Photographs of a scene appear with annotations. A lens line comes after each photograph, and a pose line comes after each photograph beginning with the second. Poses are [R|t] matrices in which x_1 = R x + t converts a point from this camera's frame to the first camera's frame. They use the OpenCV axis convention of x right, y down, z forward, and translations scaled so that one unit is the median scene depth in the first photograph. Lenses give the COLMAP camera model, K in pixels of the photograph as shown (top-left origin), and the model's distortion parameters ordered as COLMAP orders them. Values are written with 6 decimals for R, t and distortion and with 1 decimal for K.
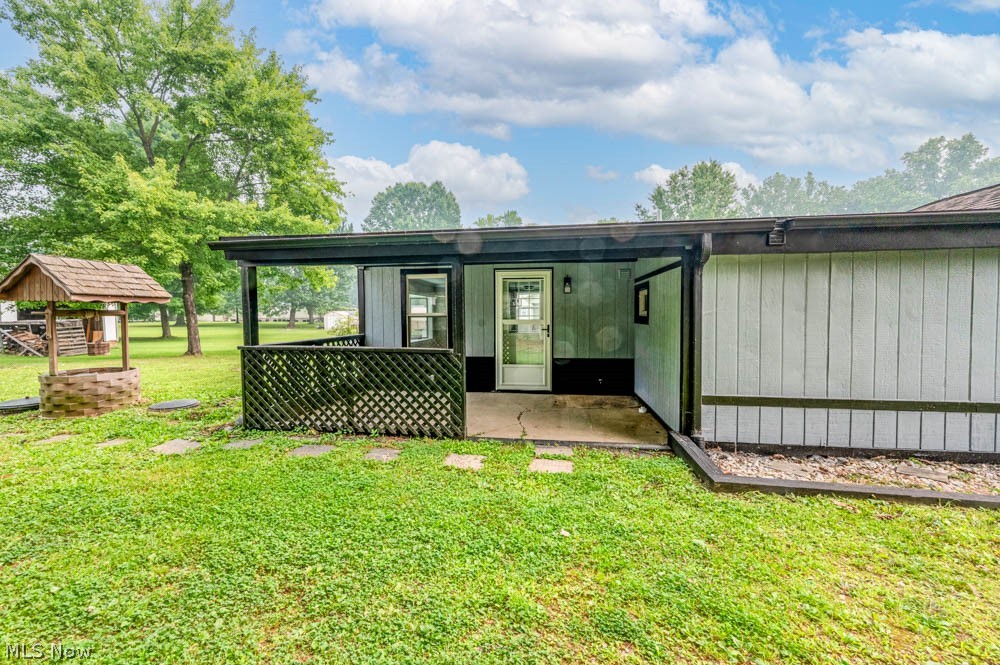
lens RADIAL K [[402.2, 0, 498.6], [0, 402.2, 332.6], [0, 0, 1]] dist [-0.002503, -0.000227]
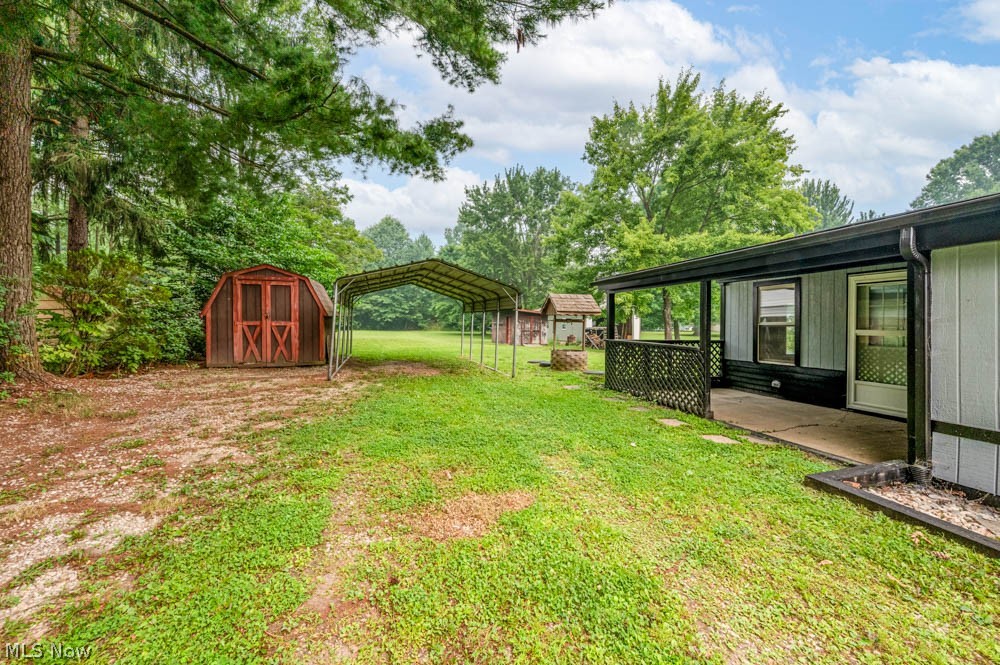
lens RADIAL K [[402.2, 0, 489.3], [0, 402.2, 337.8], [0, 0, 1]] dist [-0.002503, -0.000227]
pose [[0.378815, 0.040277, -0.924595, 0.564229], [-0.056805, 0.998181, 0.020210, 0.014964], [0.923727, 0.044866, 0.380414, -0.096701]]
